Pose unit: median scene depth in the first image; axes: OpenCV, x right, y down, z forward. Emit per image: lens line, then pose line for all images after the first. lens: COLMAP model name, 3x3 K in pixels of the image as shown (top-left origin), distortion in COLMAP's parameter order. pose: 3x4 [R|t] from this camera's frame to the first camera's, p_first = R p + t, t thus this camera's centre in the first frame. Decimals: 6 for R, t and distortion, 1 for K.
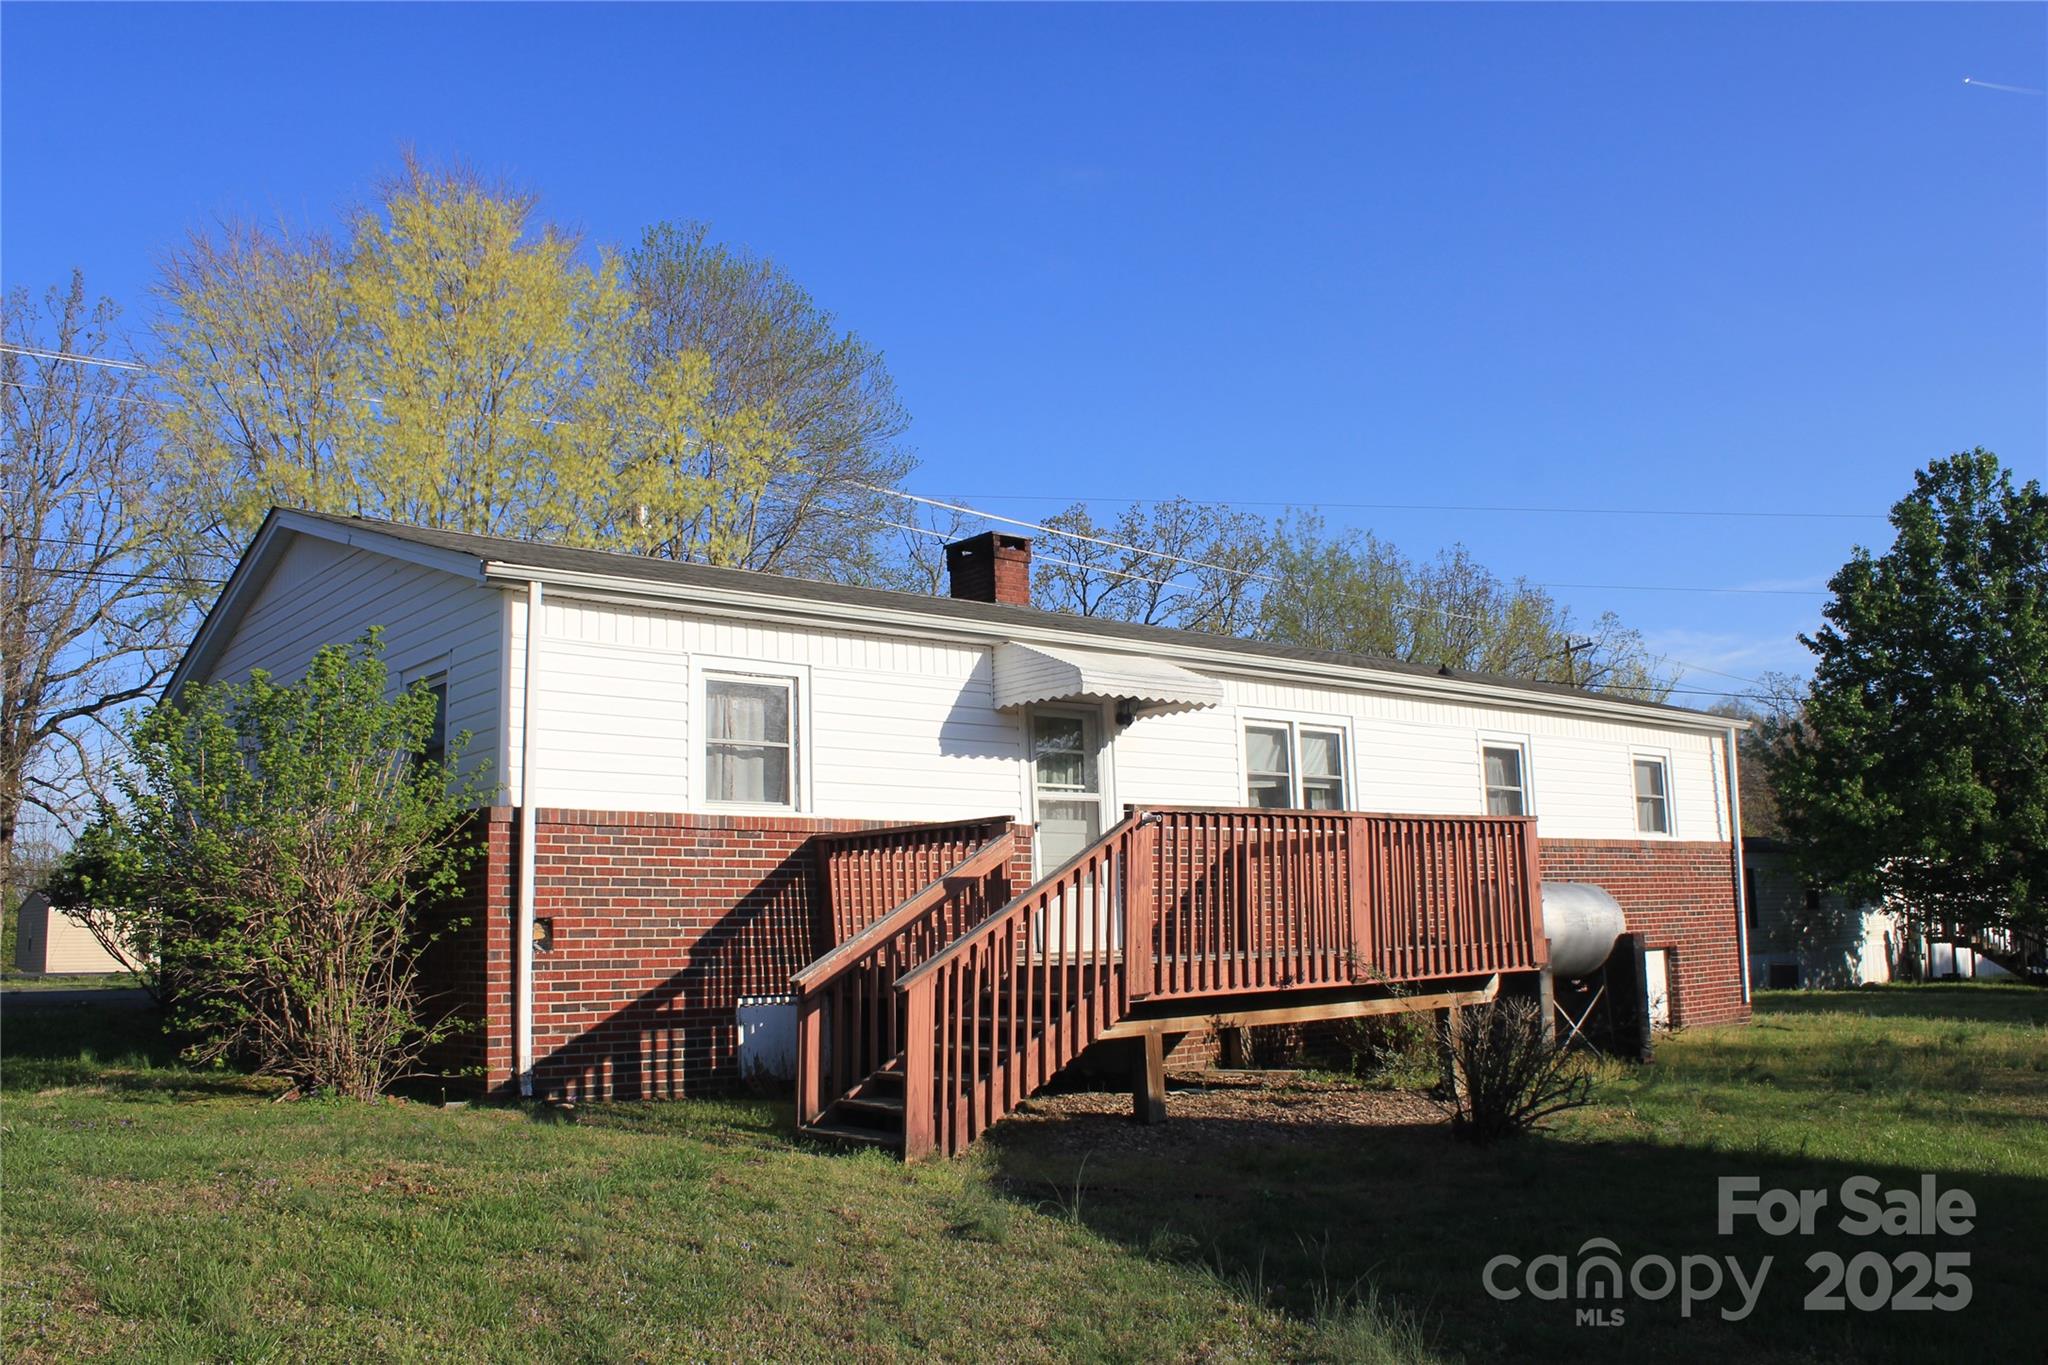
lens RADIAL K [[1675.2, 0, 1024.0], [0, 1675.2, 682.5], [0, 0, 1]] dist [-0.091698, 0.000567]
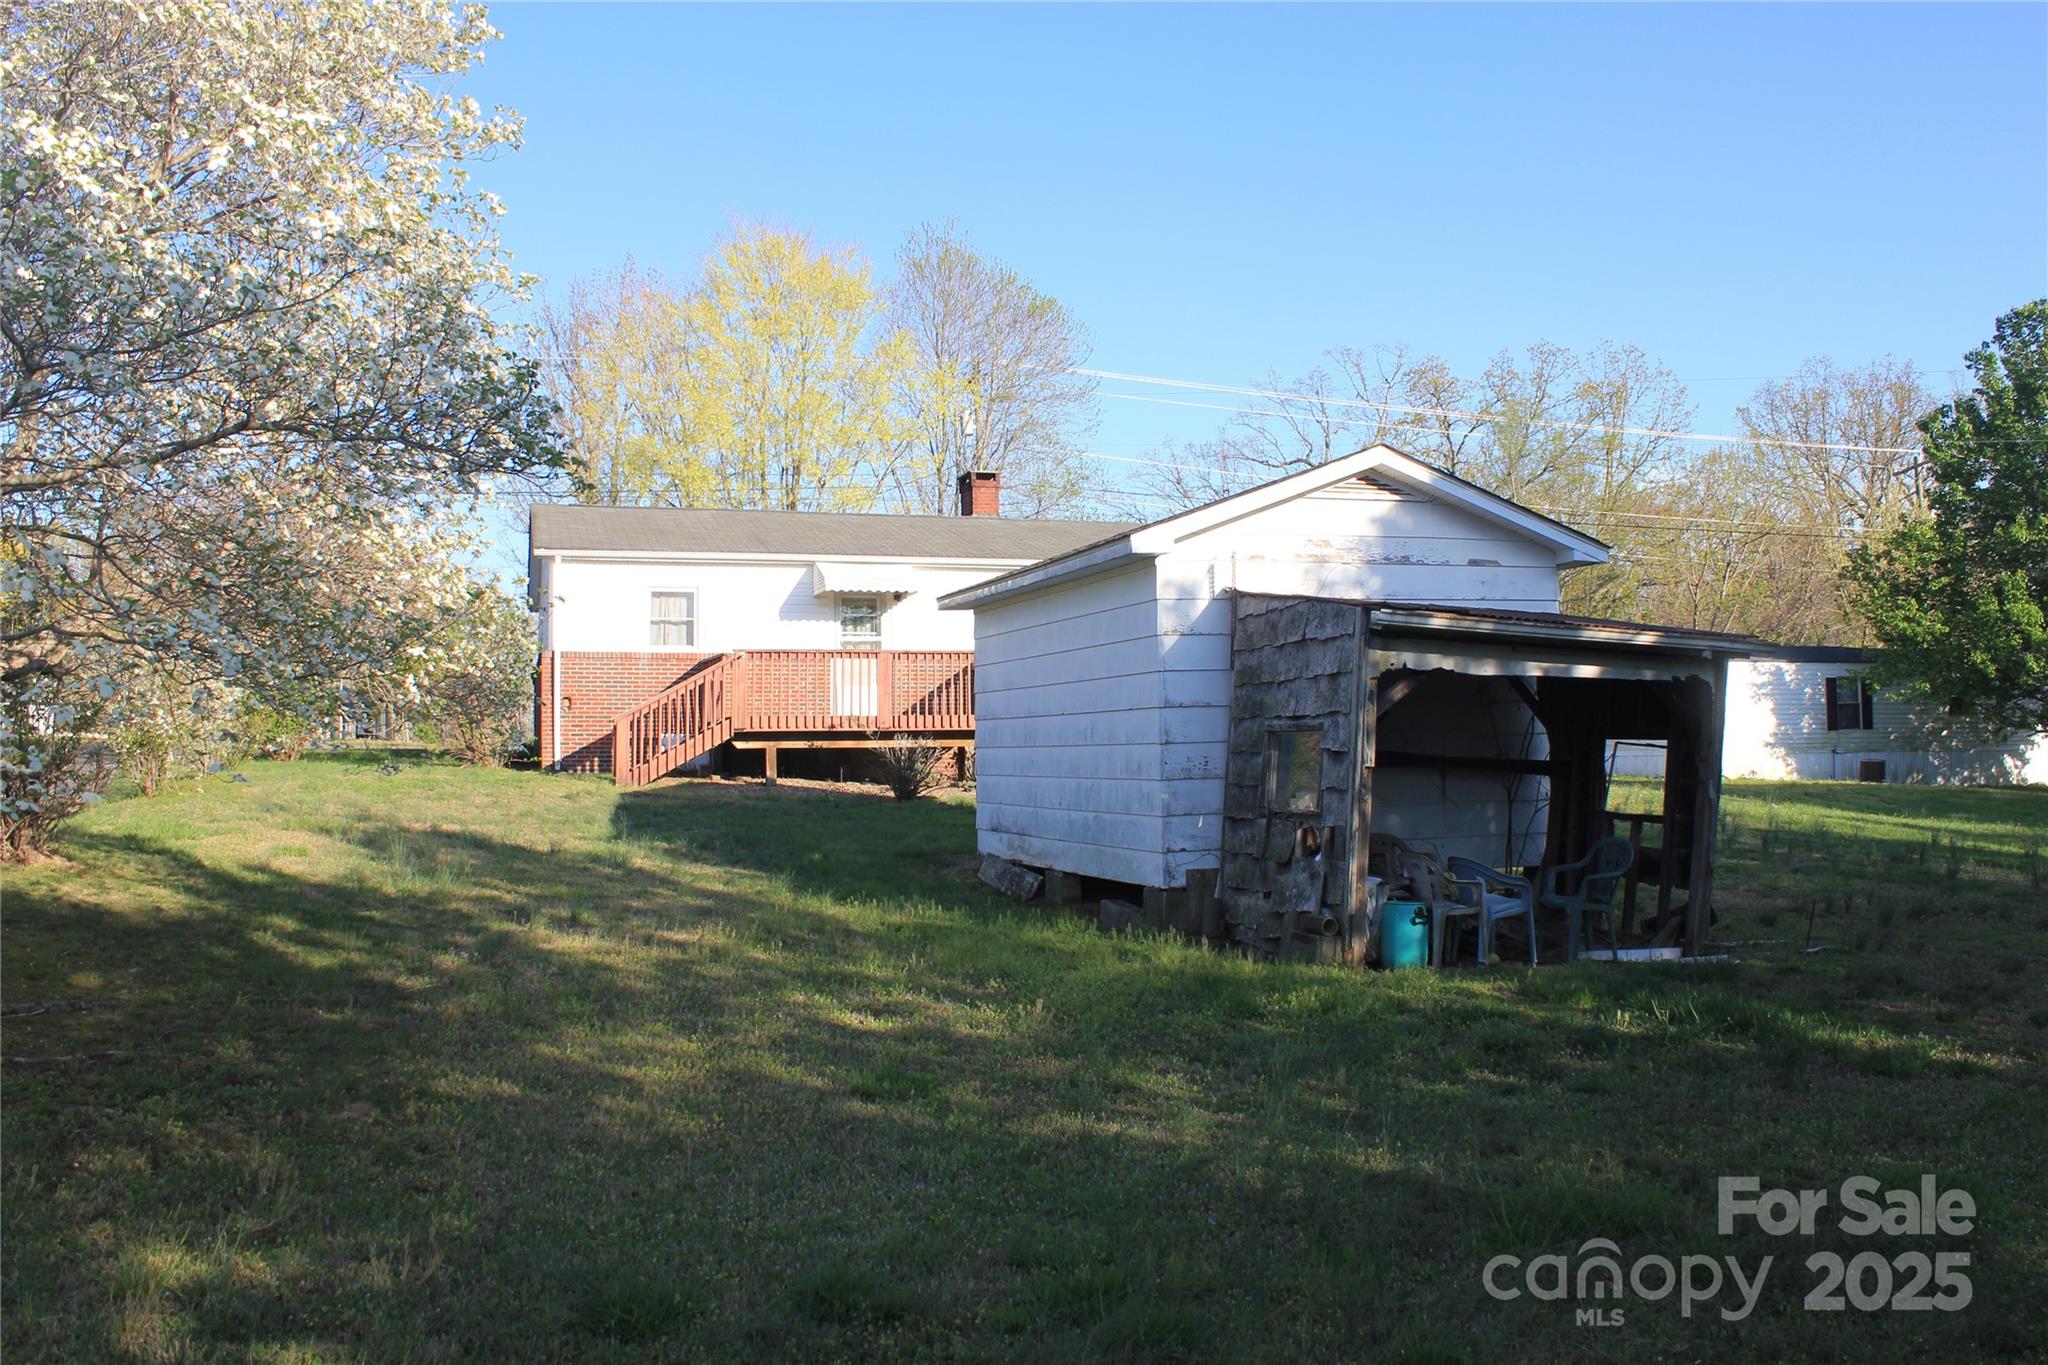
lens RADIAL K [[1675.2, 0, 1024.0], [0, 1675.2, 682.5], [0, 0, 1]] dist [-0.091698, 0.000567]
pose [[0.907544, 0.000747, -0.419955, 1.069105], [0.047507, 0.993397, 0.104432, -0.079390], [0.417260, -0.114727, 0.901516, -0.716079]]
